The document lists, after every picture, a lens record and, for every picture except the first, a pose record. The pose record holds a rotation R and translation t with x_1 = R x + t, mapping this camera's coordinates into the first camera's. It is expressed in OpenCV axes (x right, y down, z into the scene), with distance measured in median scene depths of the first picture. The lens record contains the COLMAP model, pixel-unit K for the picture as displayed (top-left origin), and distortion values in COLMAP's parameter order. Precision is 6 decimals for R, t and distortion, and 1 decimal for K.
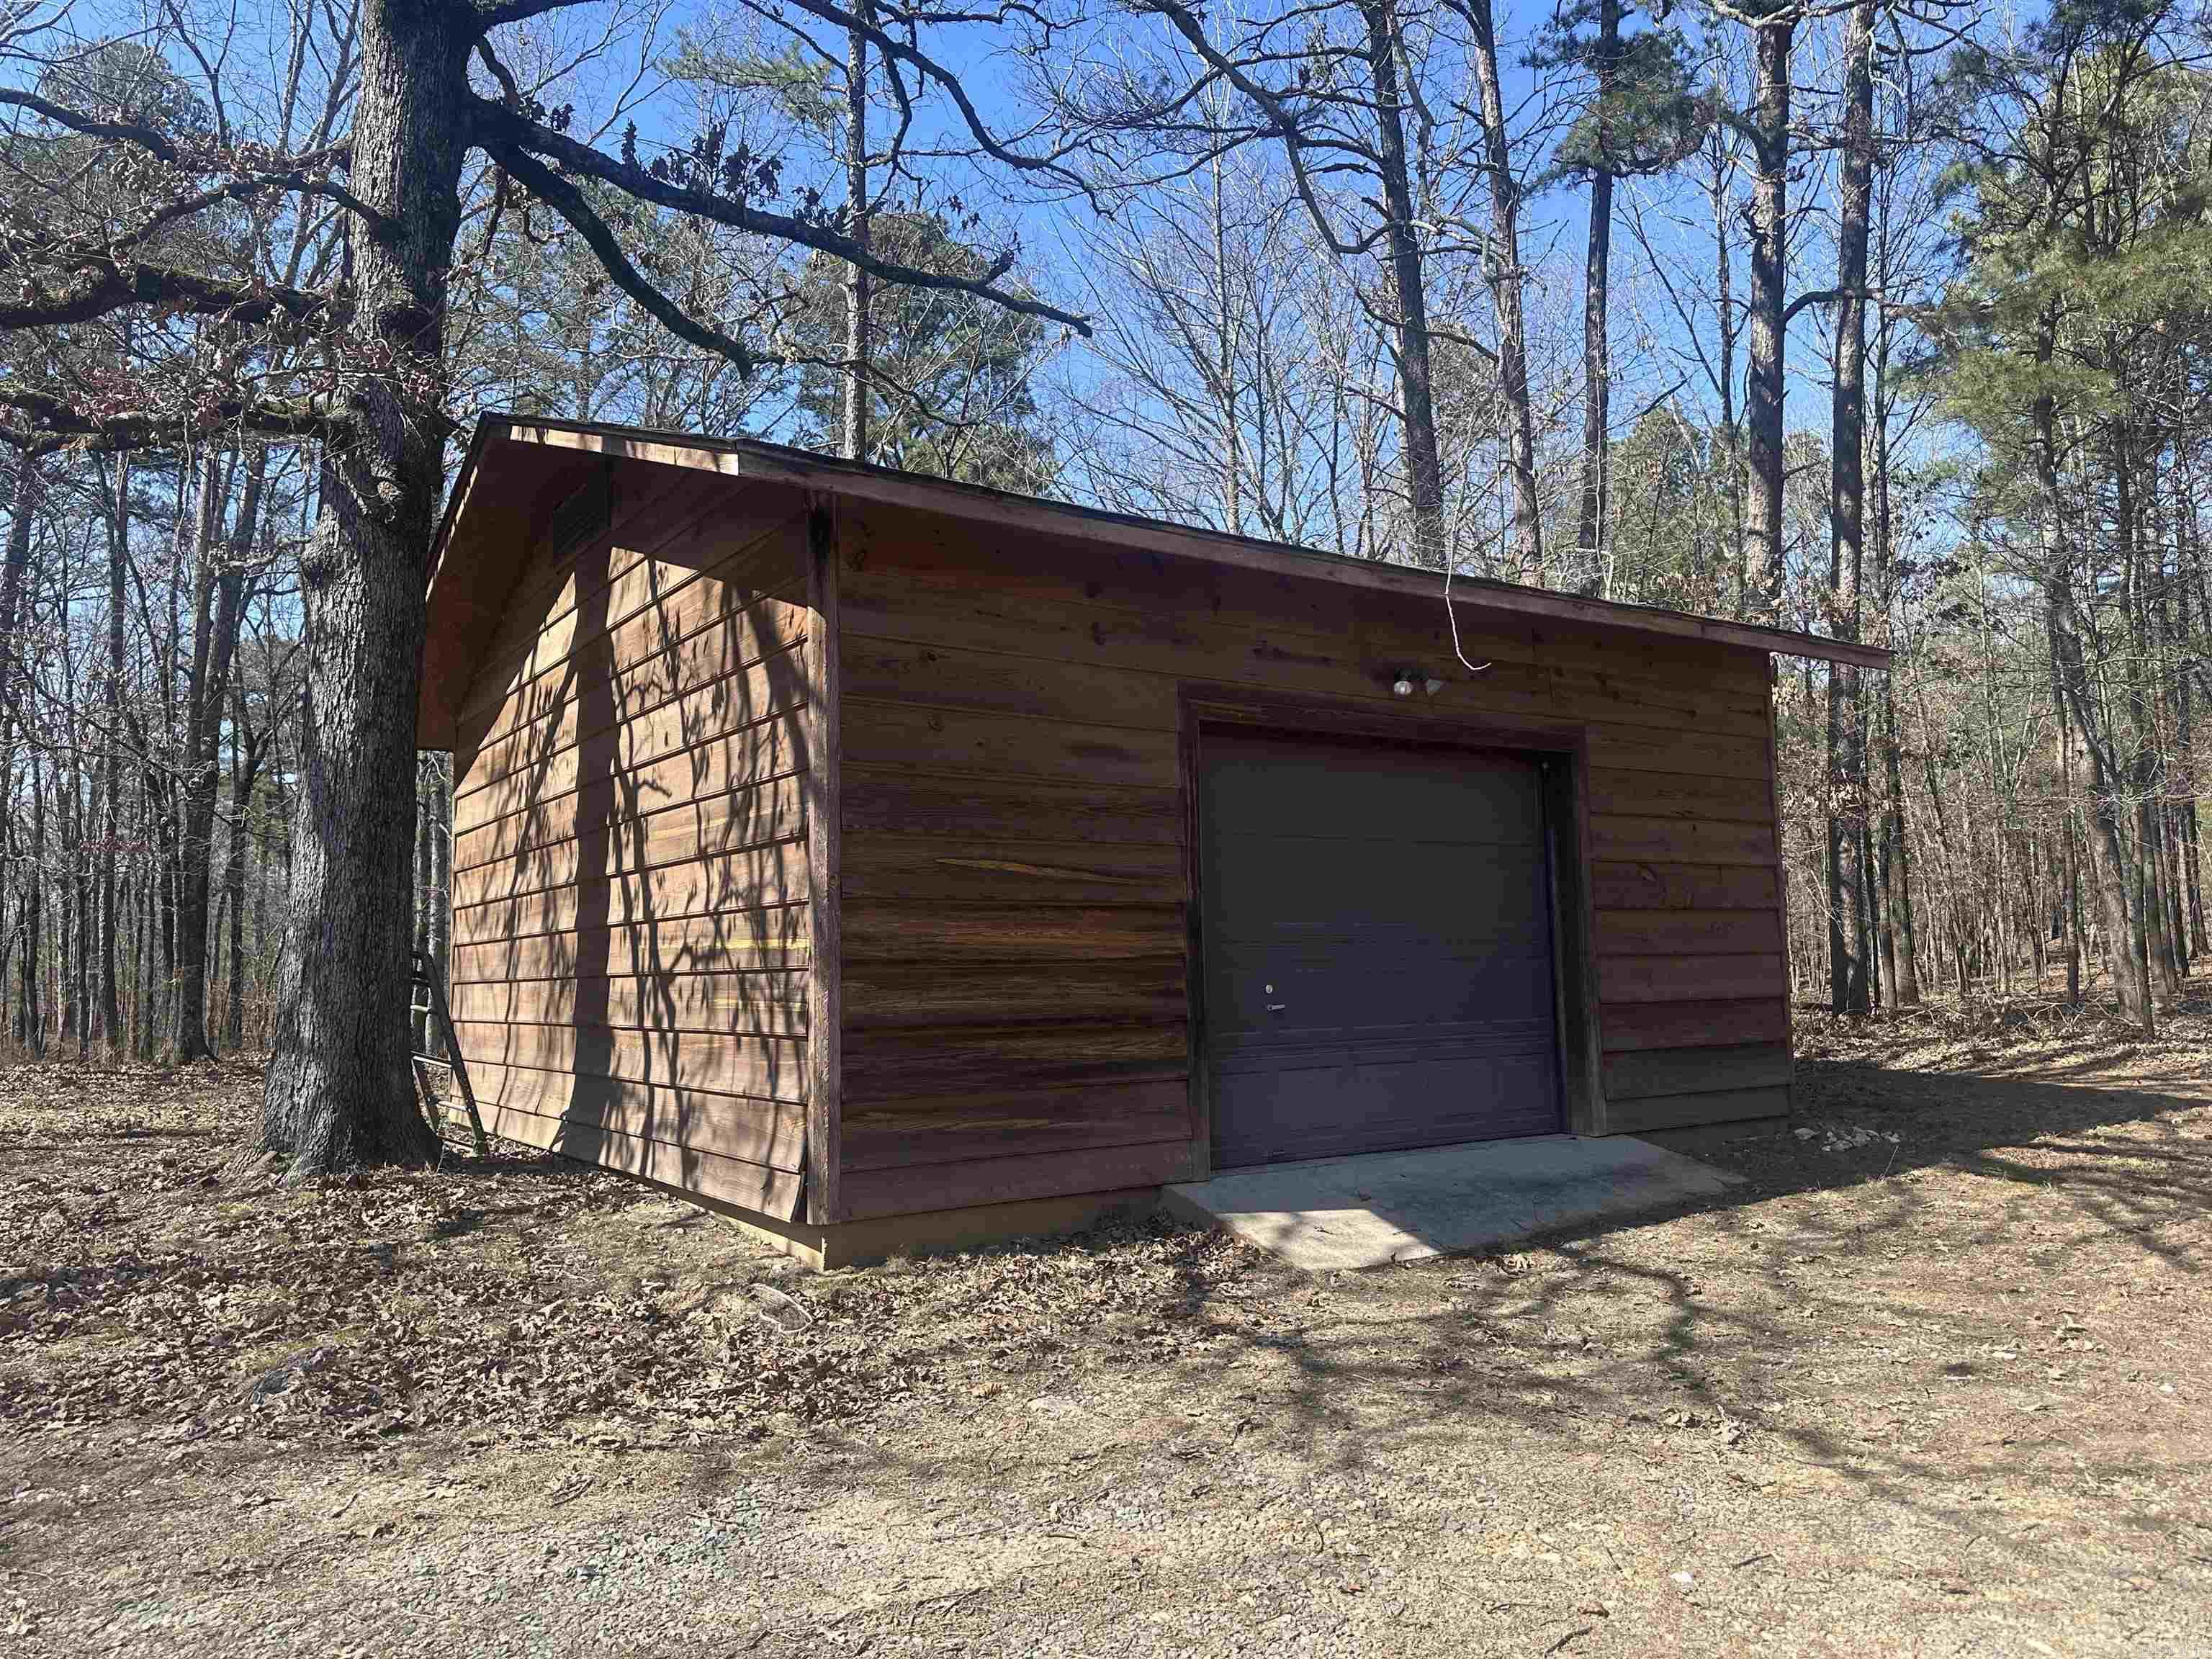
lens RADIAL K [[1556.9, 0, 1150.3], [0, 1556.9, 778.4], [0, 0, 1]] dist [0.121608, -0.169661]
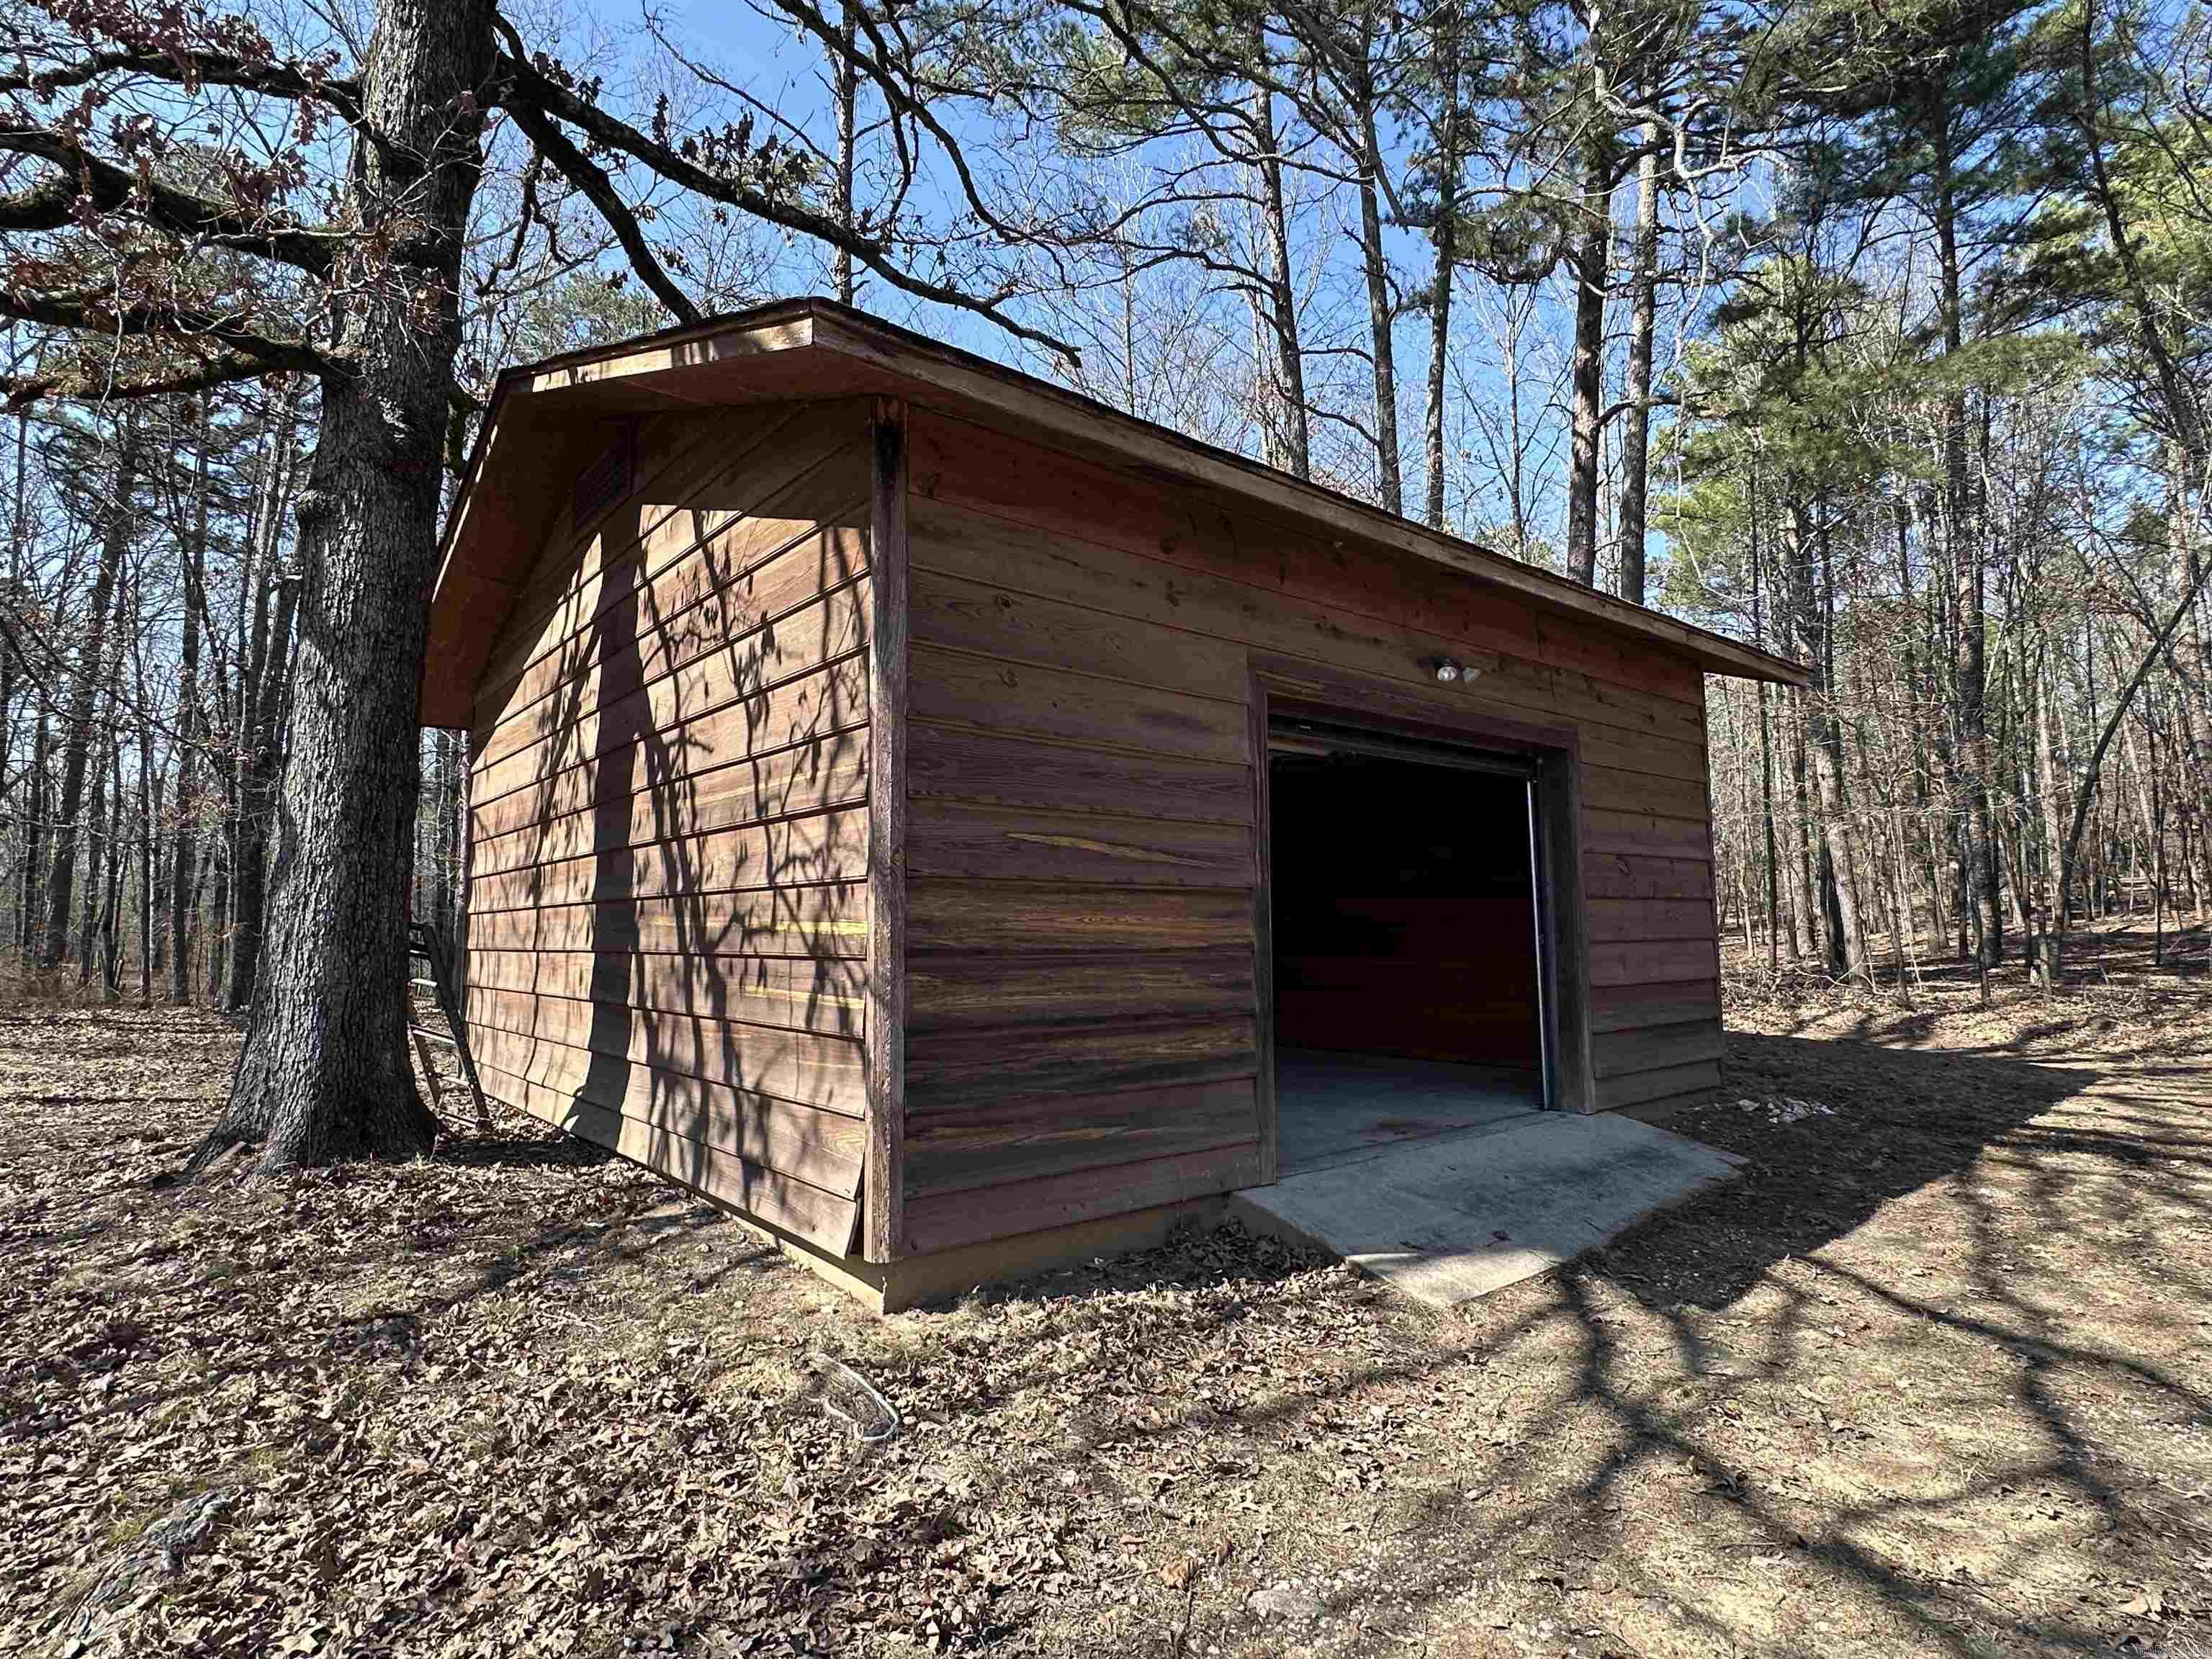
lens RADIAL K [[1155.2, 0, 1111.8], [0, 1155.2, 800.3], [0, 0, 1]] dist [0.002350, -0.001317]
pose [[0.996533, 0.022208, 0.080179, -0.116714], [-0.022686, 0.999730, 0.005056, 0.025212], [-0.080045, -0.006857, 0.996768, 0.311021]]
